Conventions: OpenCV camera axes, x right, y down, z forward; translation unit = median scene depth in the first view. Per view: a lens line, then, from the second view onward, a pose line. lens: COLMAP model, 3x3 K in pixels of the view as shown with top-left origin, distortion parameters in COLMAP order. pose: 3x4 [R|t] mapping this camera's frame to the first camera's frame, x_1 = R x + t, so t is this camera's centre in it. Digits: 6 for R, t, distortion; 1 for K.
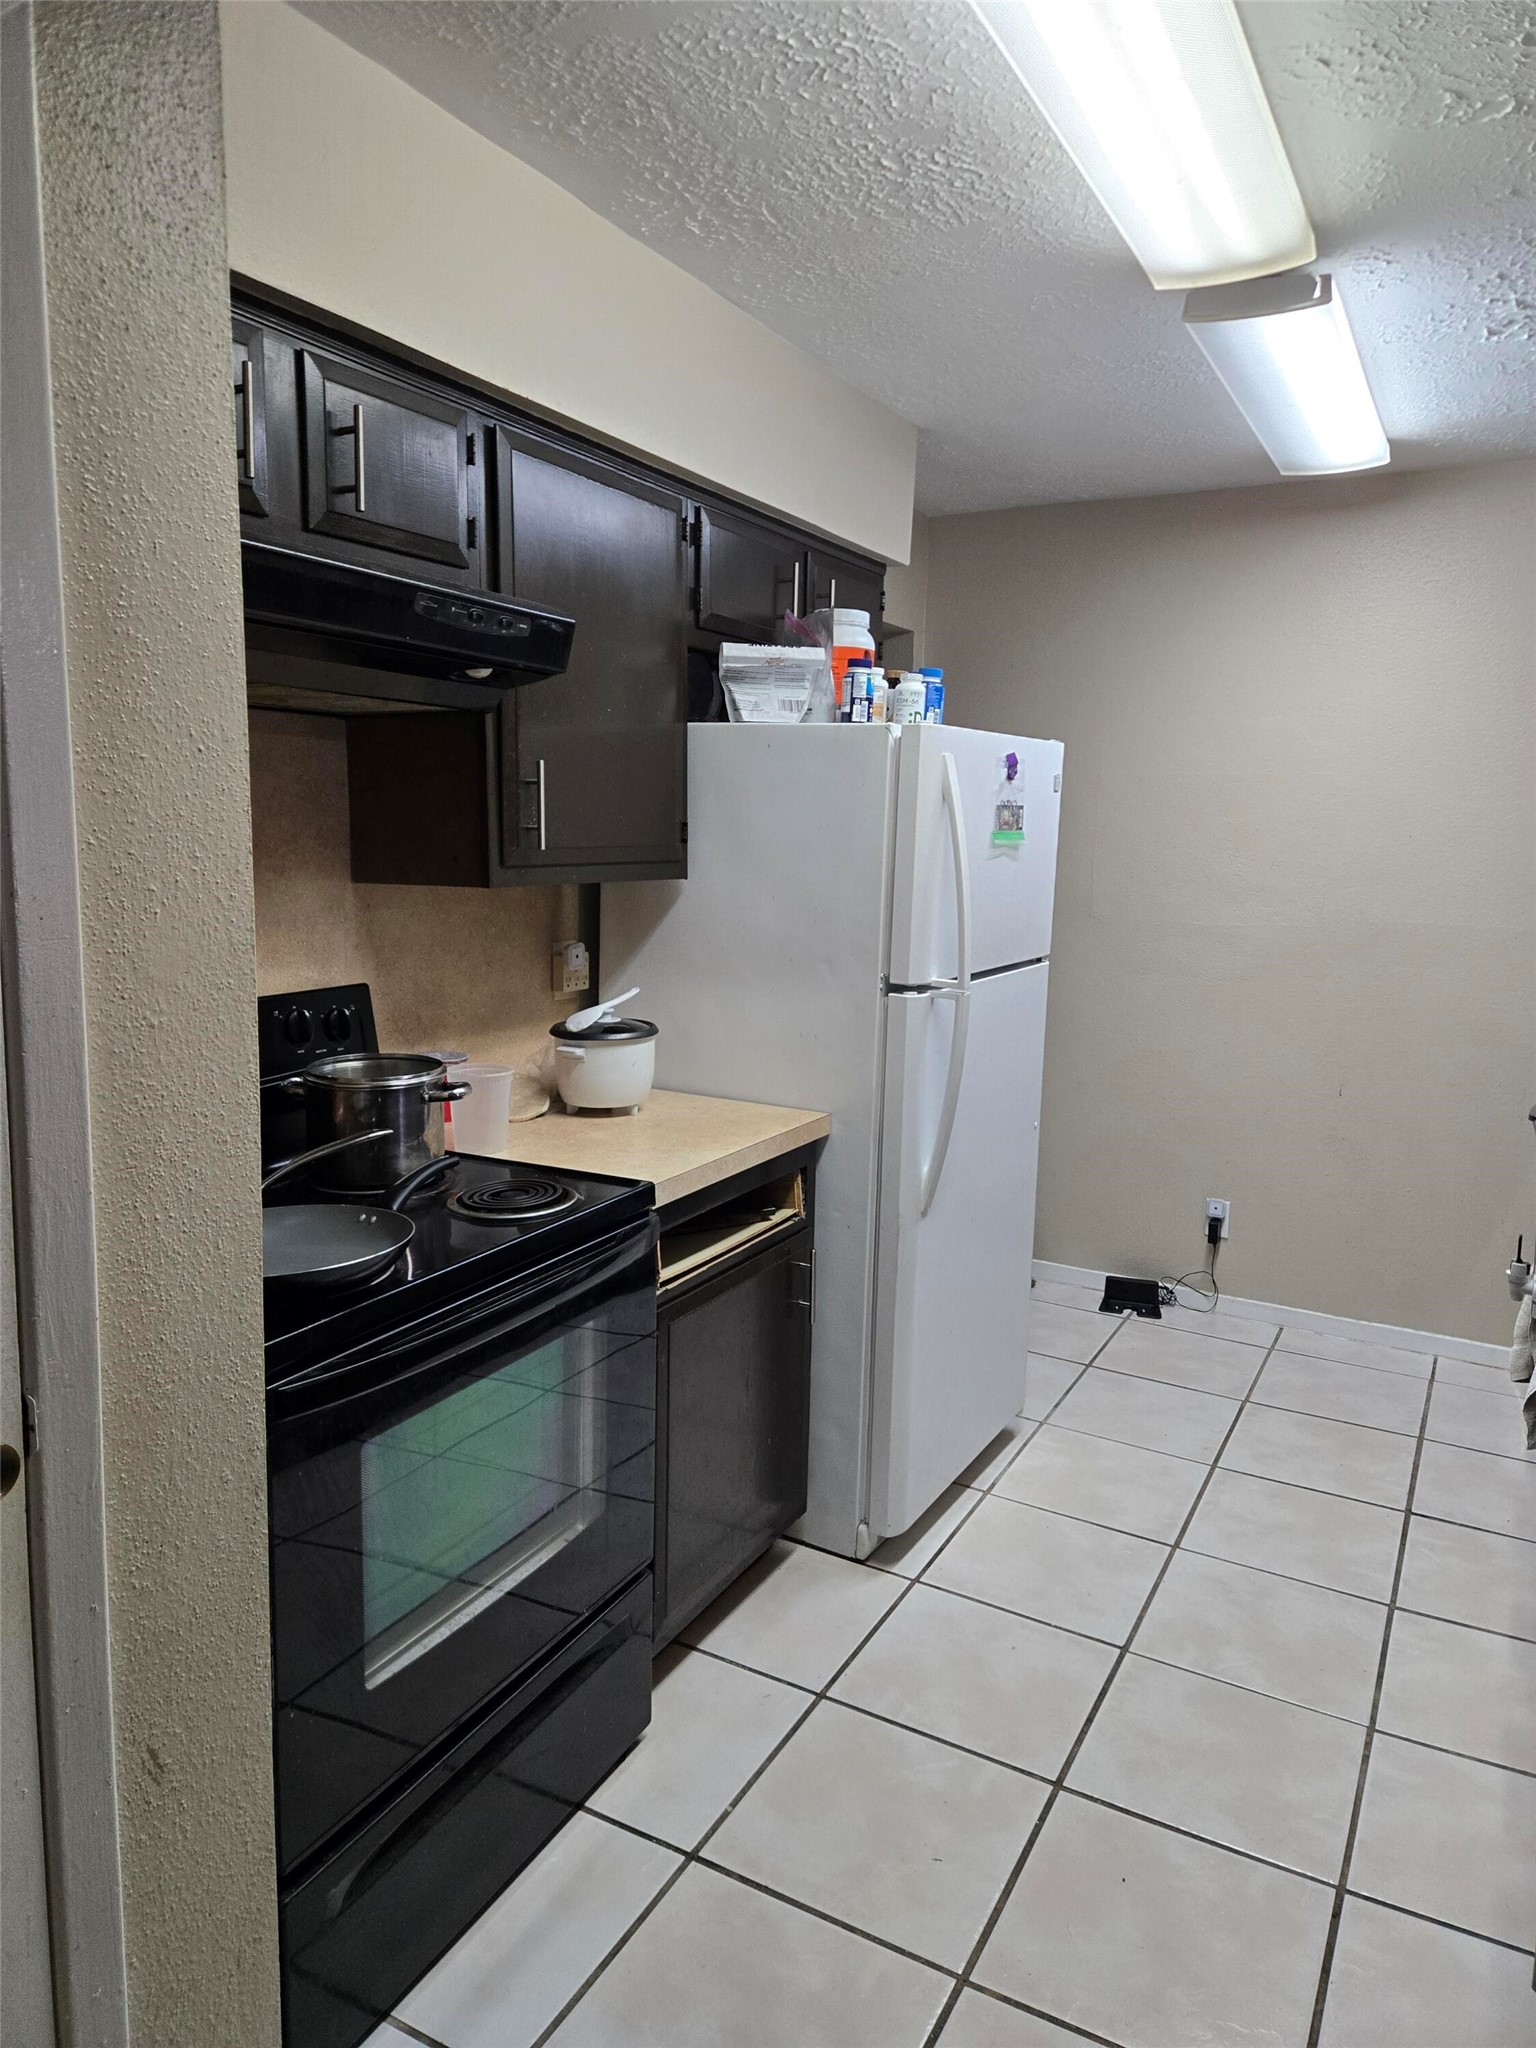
lens RADIAL K [[1367.4, 0, 763.7], [0, 1367.4, 1003.8], [0, 0, 1]] dist [0.033241, -0.002490]
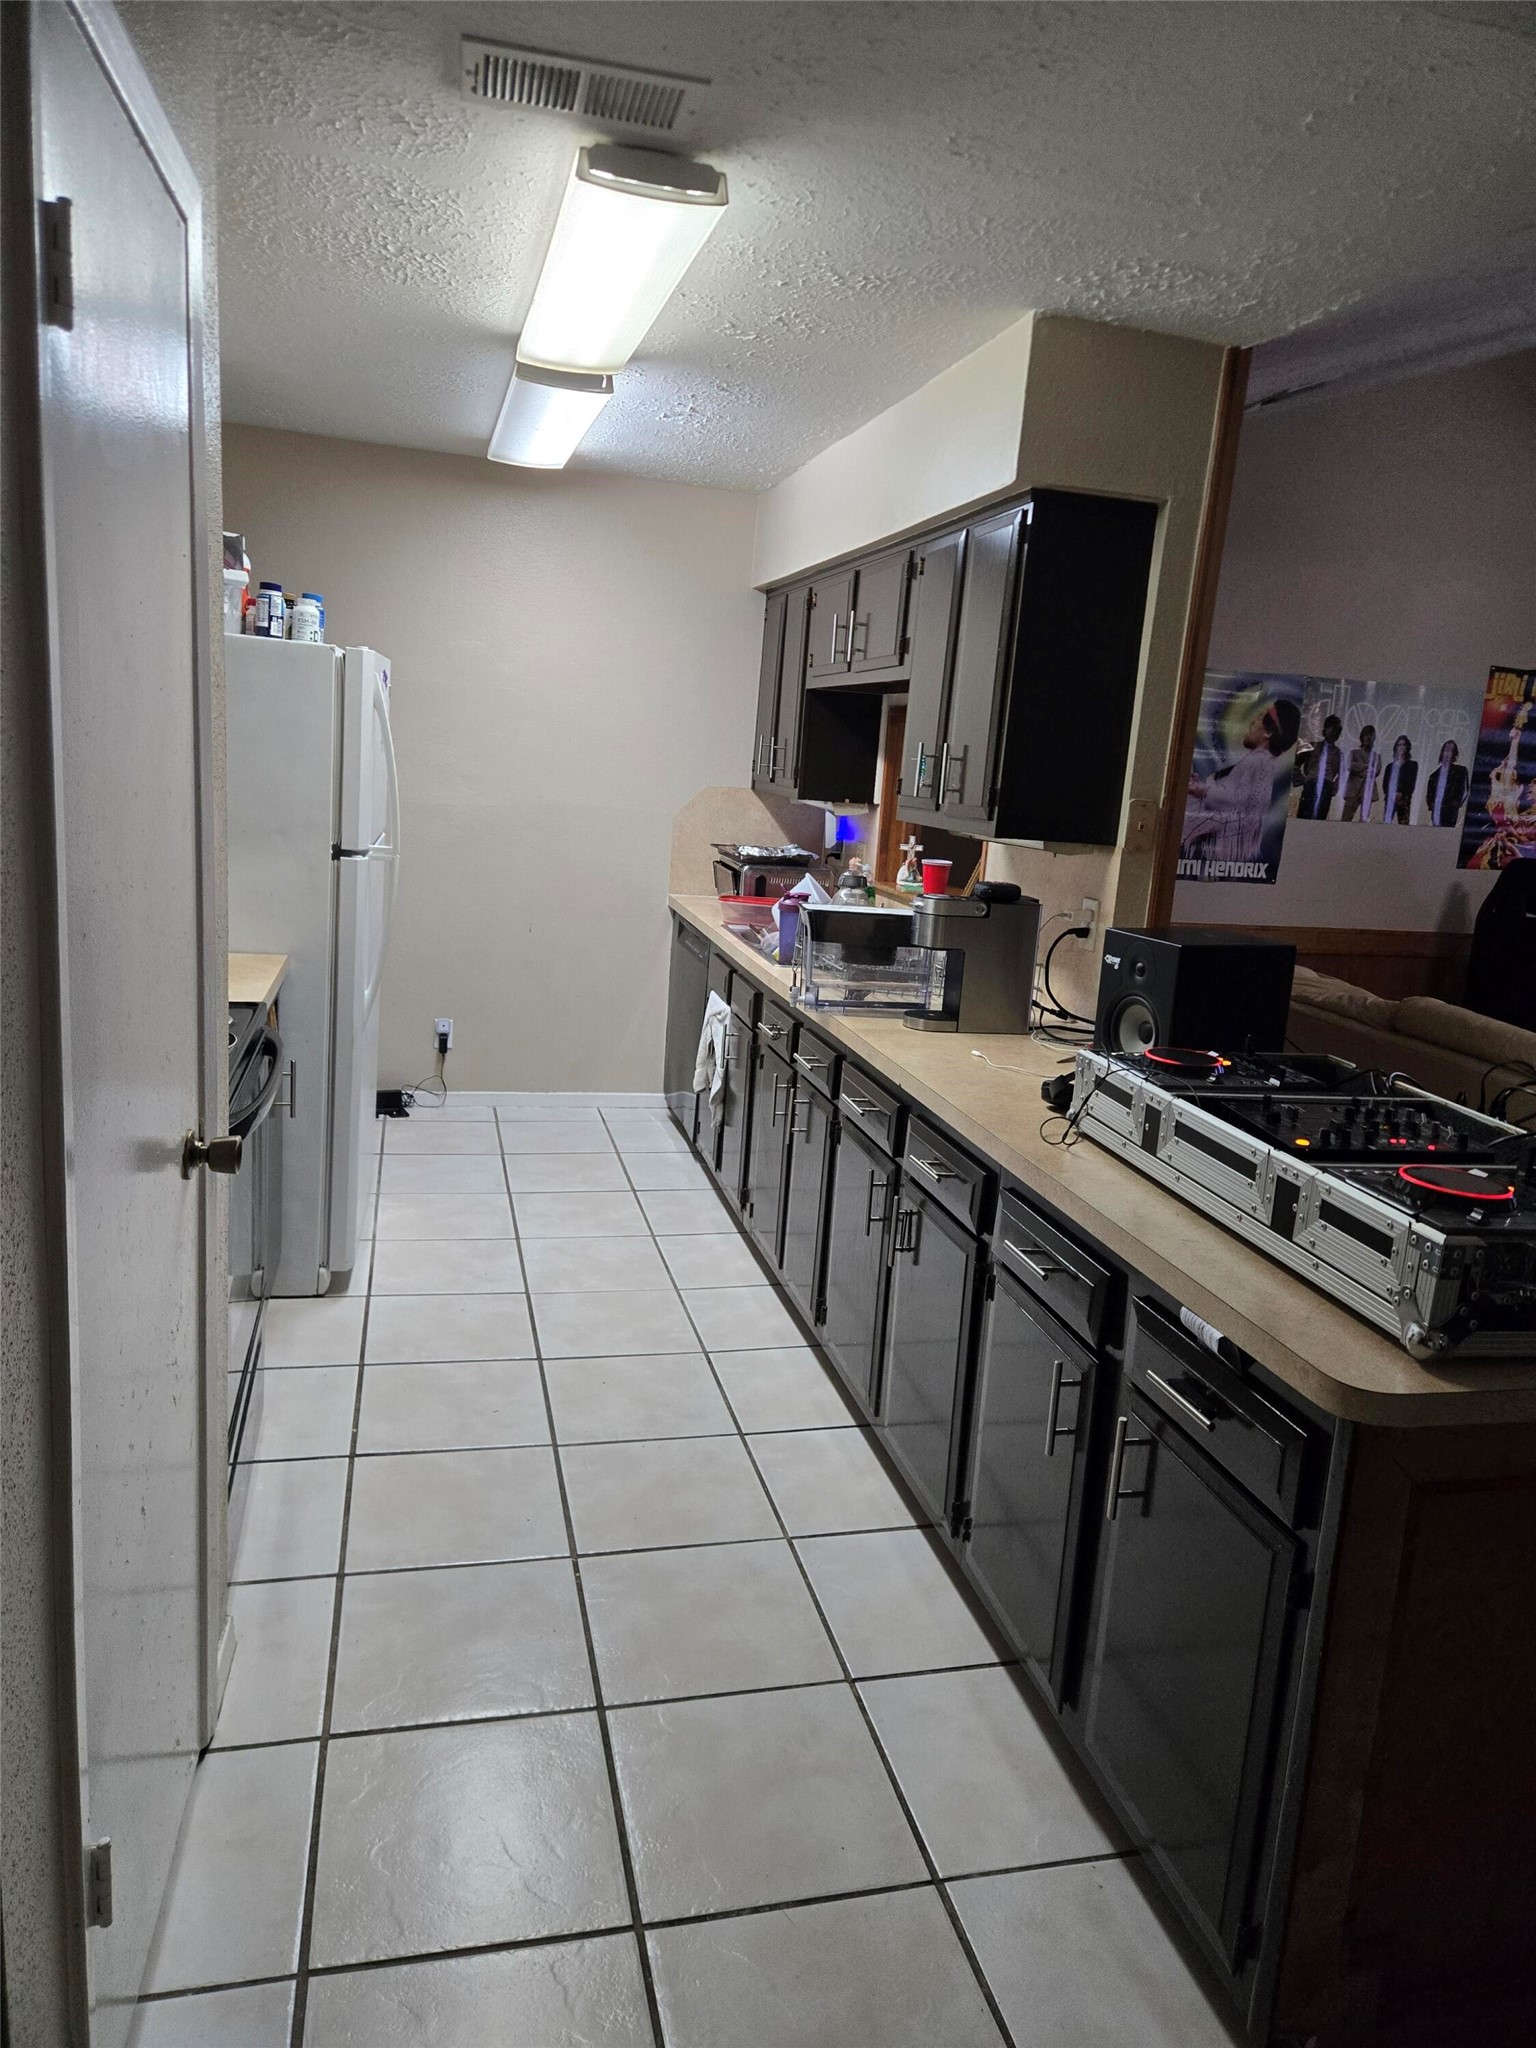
lens RADIAL K [[1367.4, 0, 770.8], [0, 1367.4, 1023.8], [0, 0, 1]] dist [0.033241, -0.002490]
pose [[0.730201, -0.100426, 0.675812, -0.464205], [0.030198, 0.992916, 0.114920, 0.011291], [-0.682565, -0.063506, 0.728060, -0.220727]]
